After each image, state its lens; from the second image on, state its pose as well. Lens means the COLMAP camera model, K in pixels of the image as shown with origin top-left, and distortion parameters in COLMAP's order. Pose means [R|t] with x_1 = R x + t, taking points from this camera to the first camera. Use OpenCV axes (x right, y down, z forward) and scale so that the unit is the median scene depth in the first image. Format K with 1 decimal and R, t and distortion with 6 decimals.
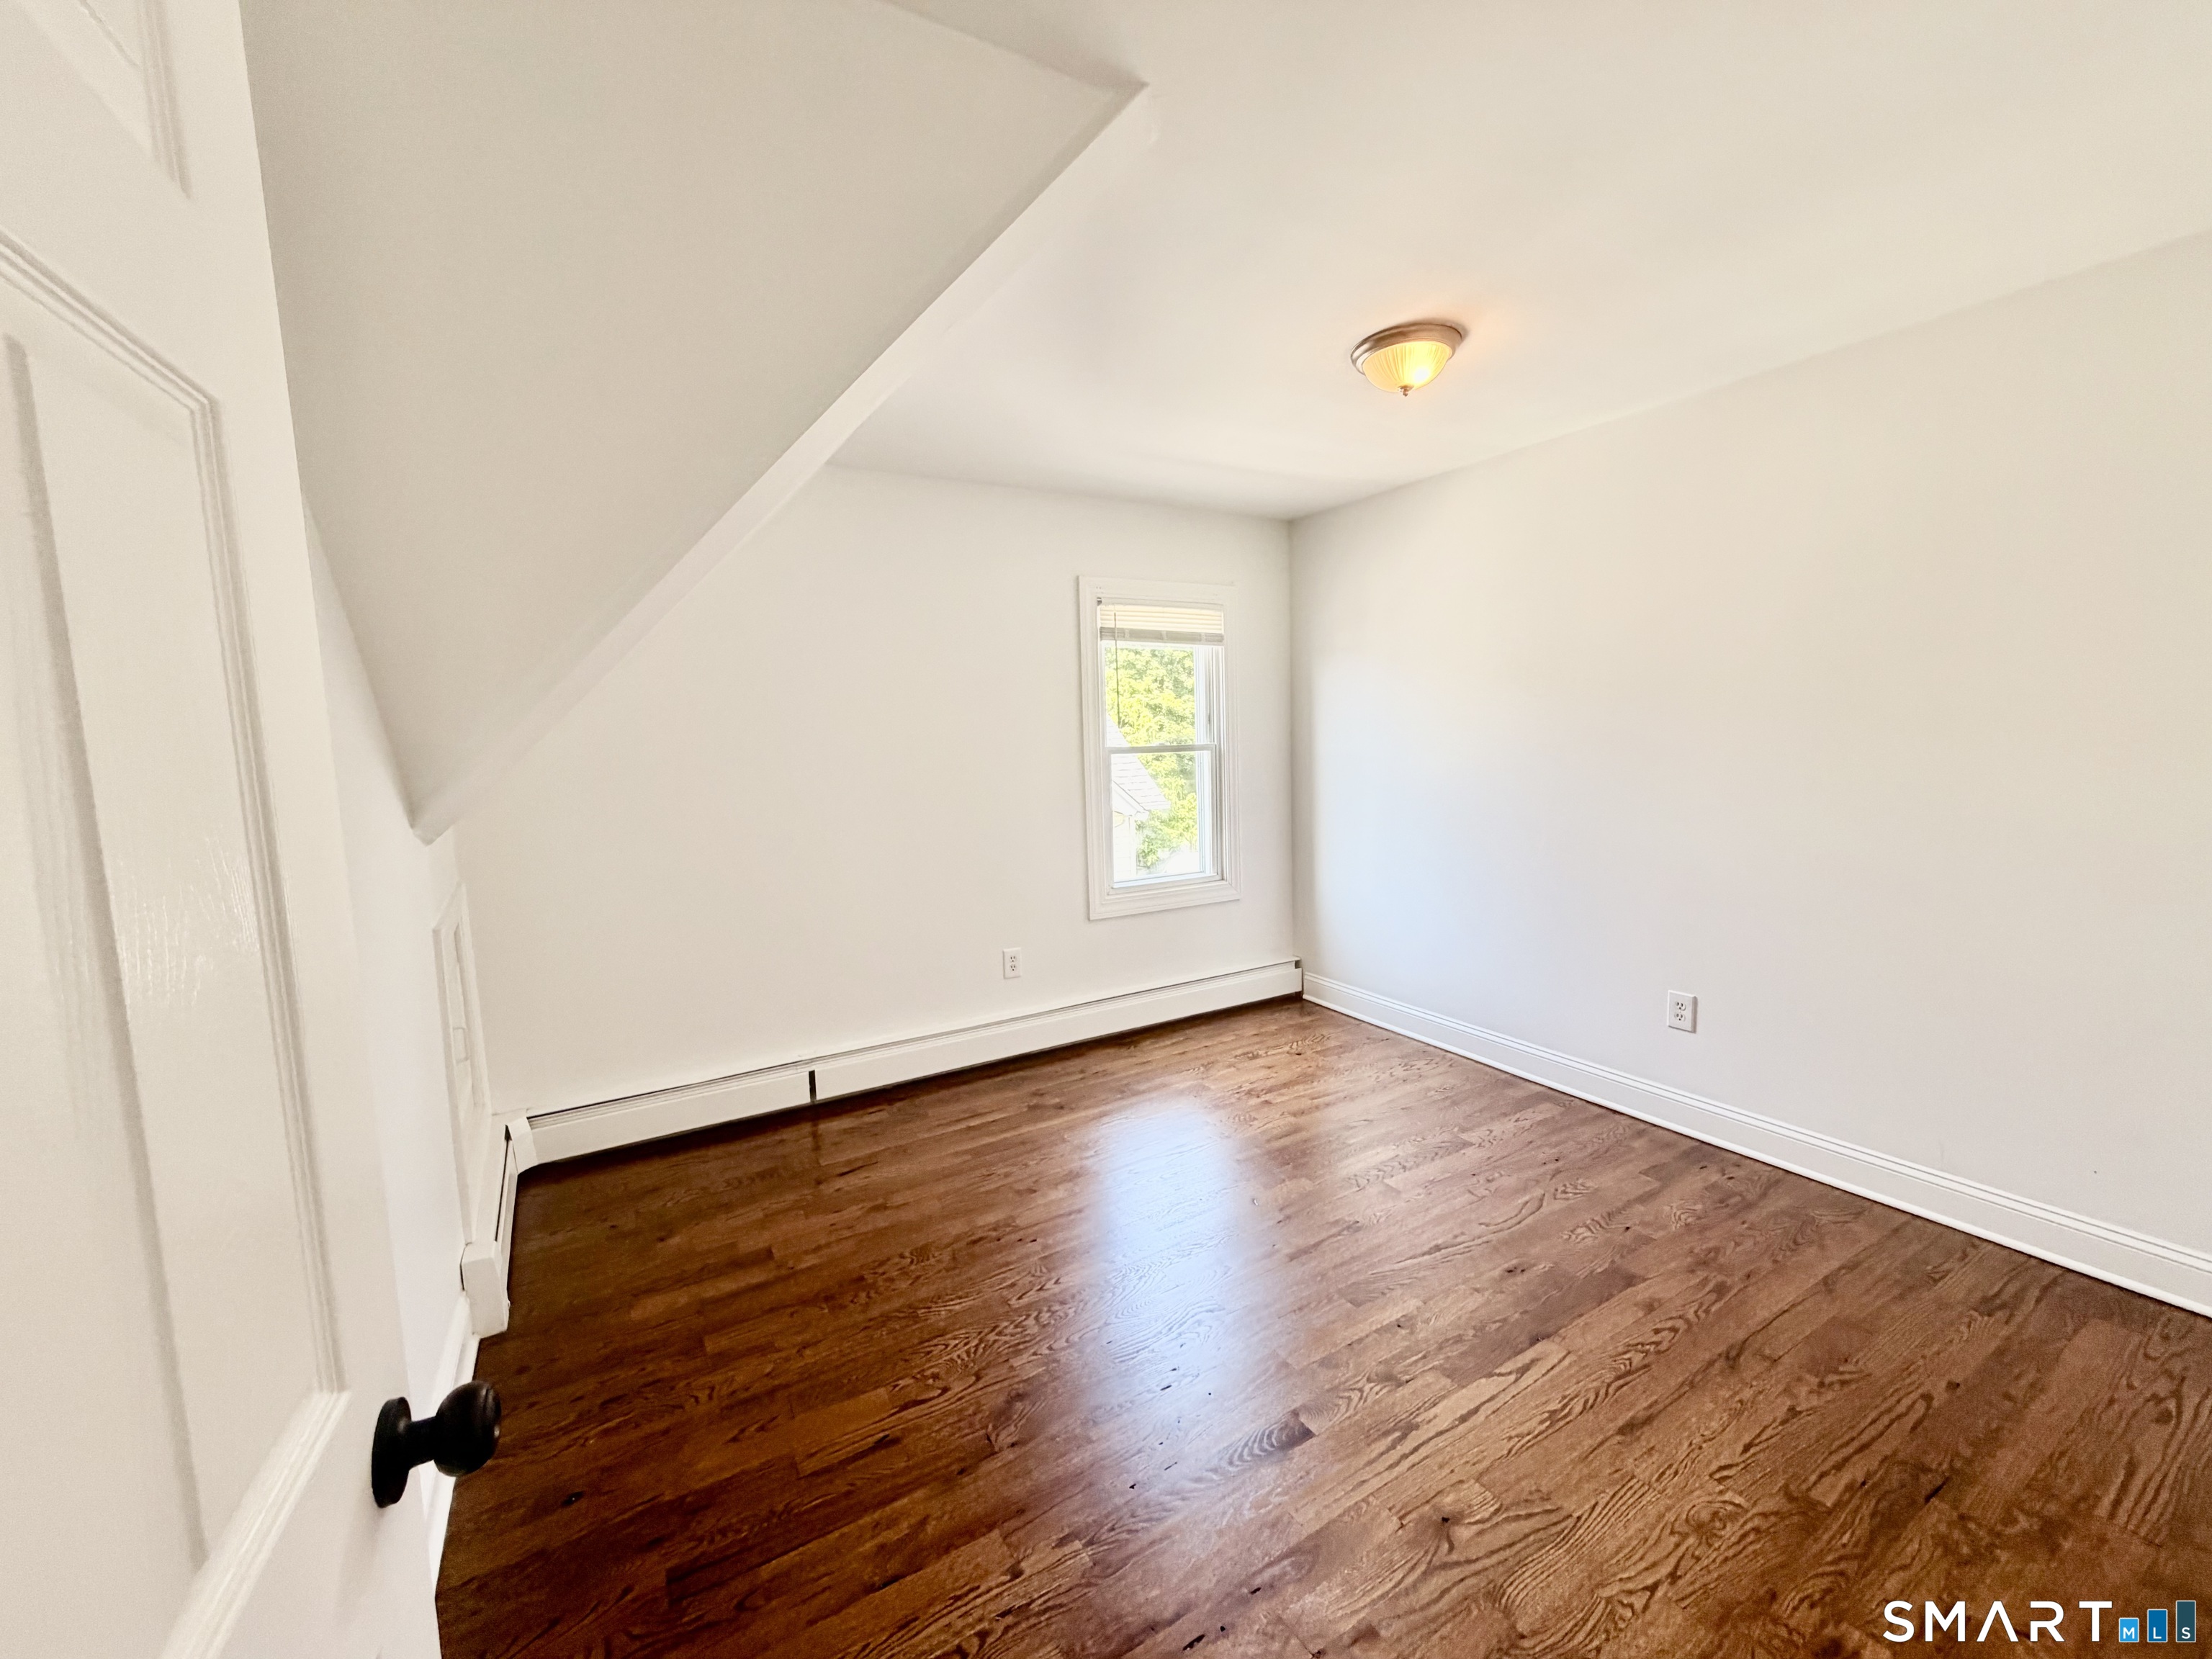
lens RADIAL K [[879.0, 0, 1097.3], [0, 879.0, 831.8], [0, 0, 1]] dist [-0.003089, 0.001492]
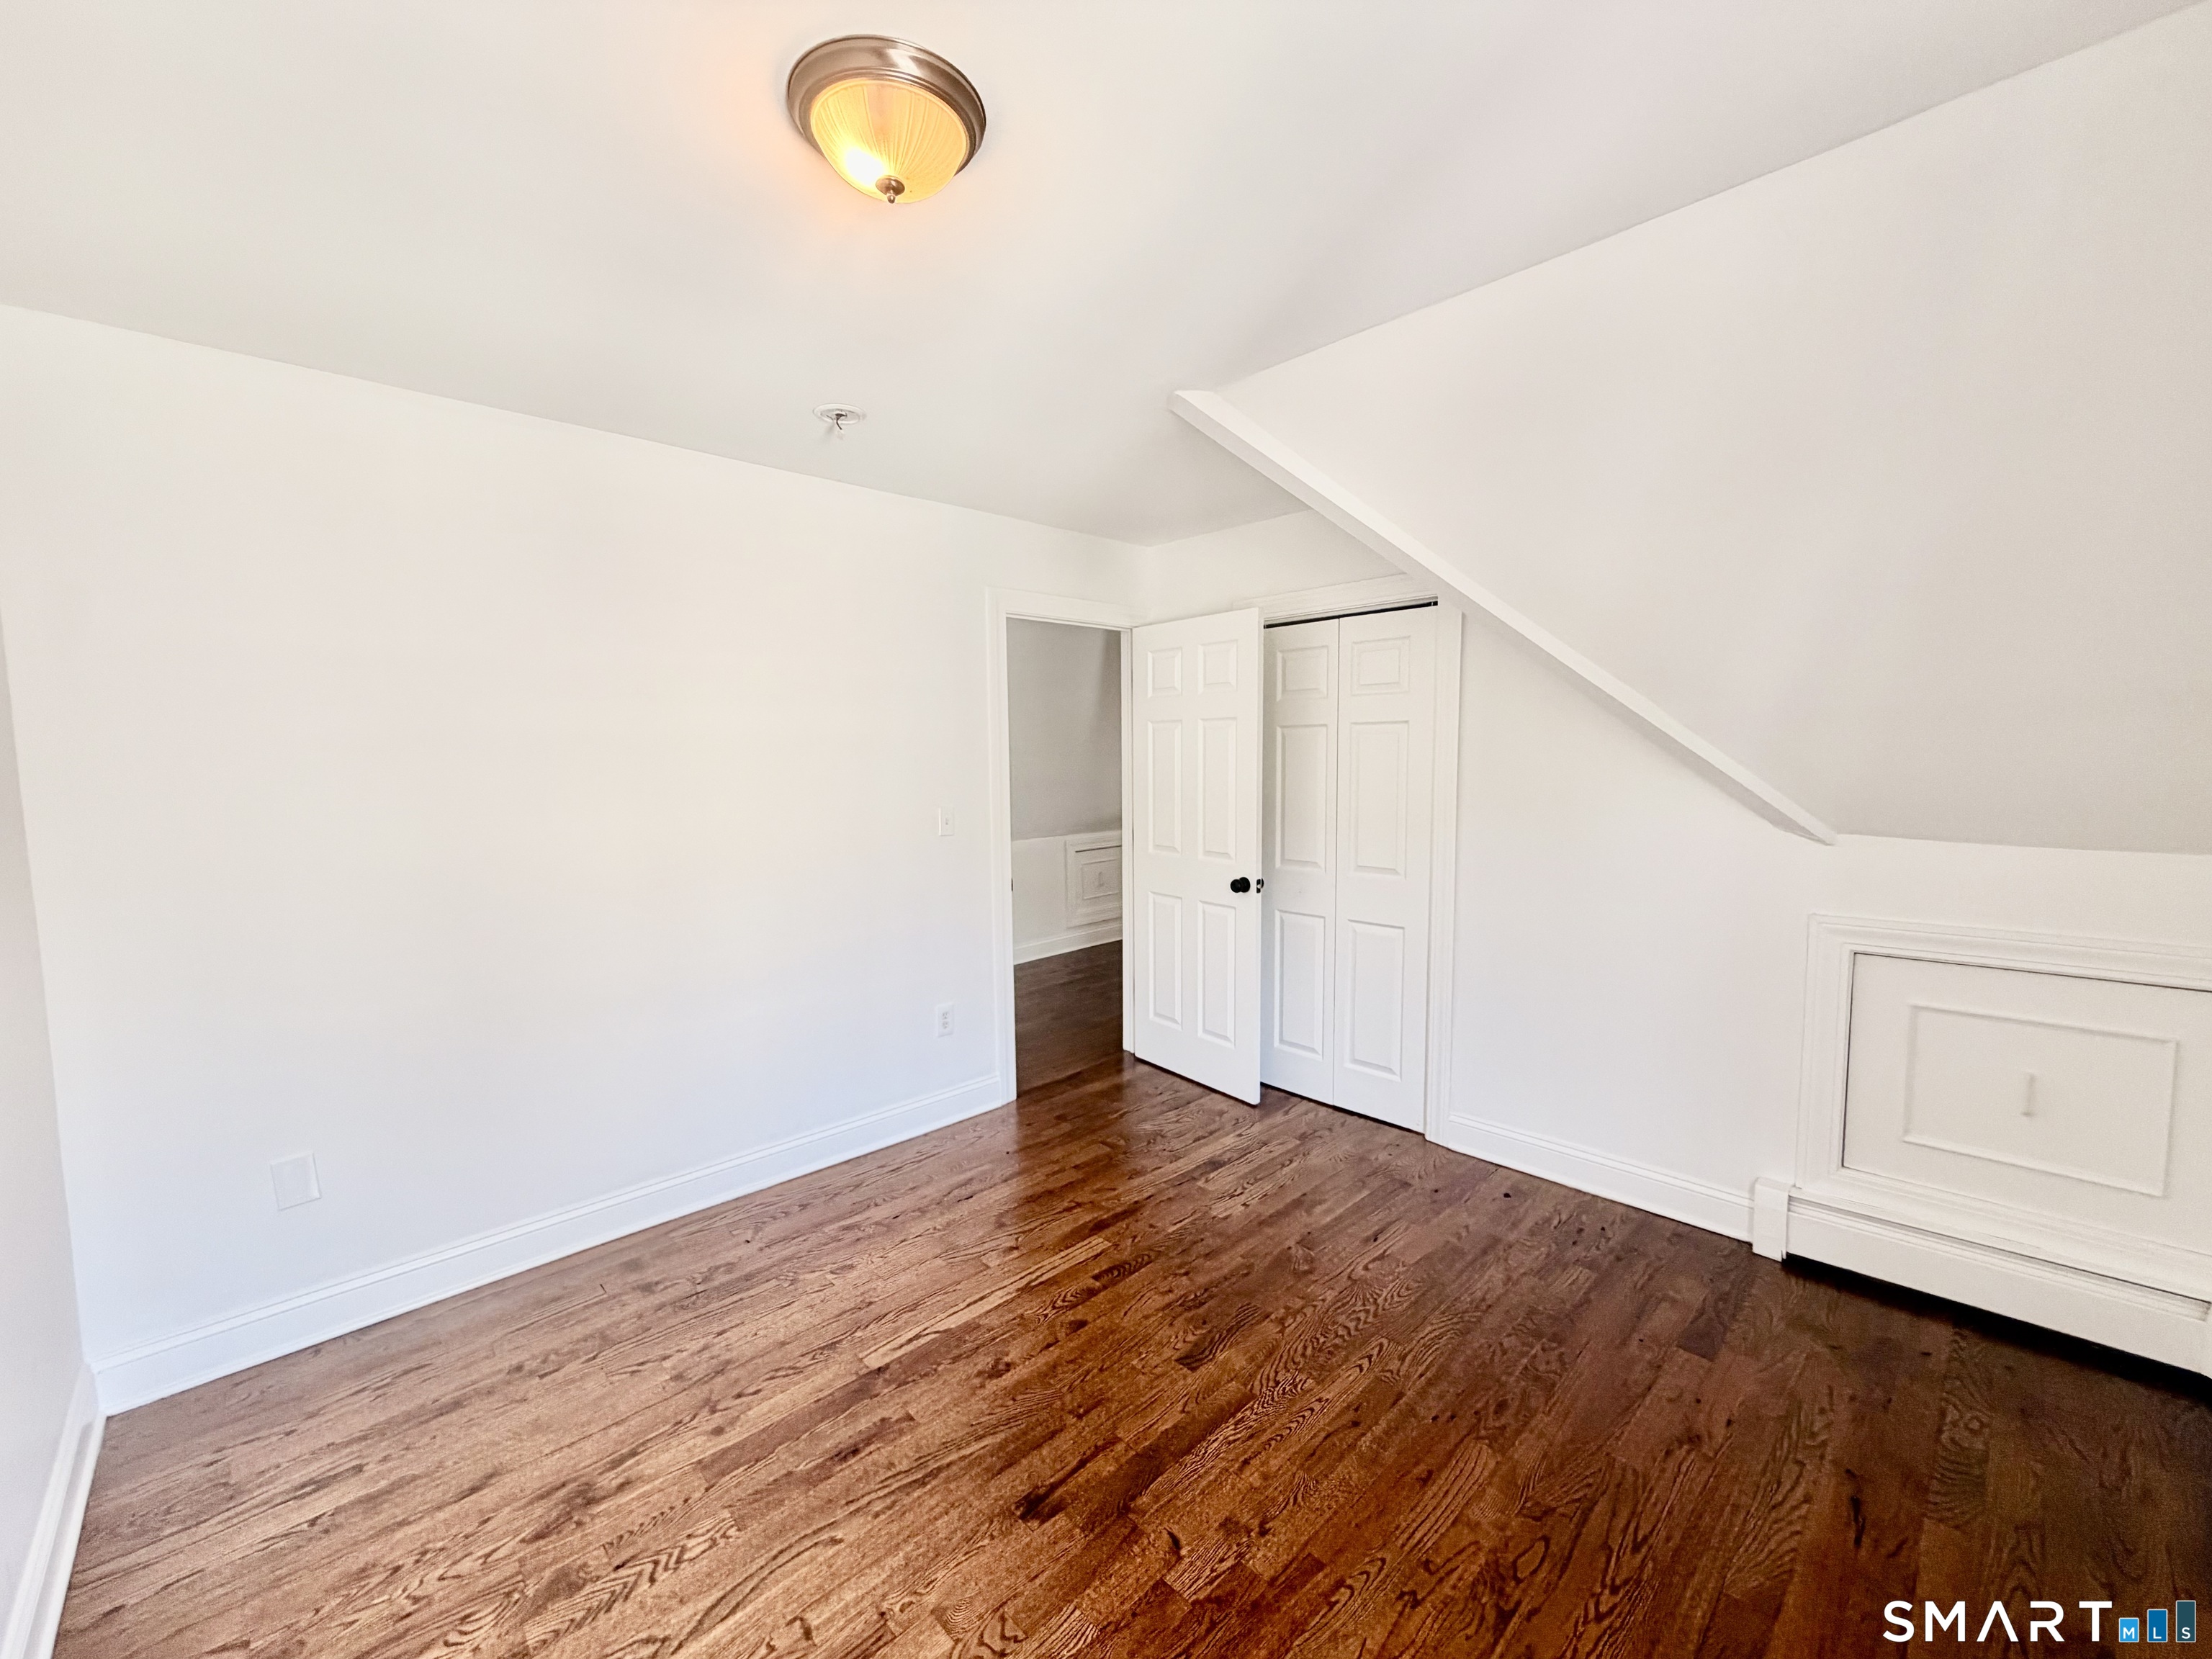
lens RADIAL K [[879.0, 0, 1103.2], [0, 879.0, 830.3], [0, 0, 1]] dist [-0.003089, 0.001492]
pose [[-0.971806, 0.062143, -0.227445, 0.466804], [0.018161, 0.981505, 0.190572, -0.262282], [0.235081, 0.181068, -0.954961, 2.055368]]
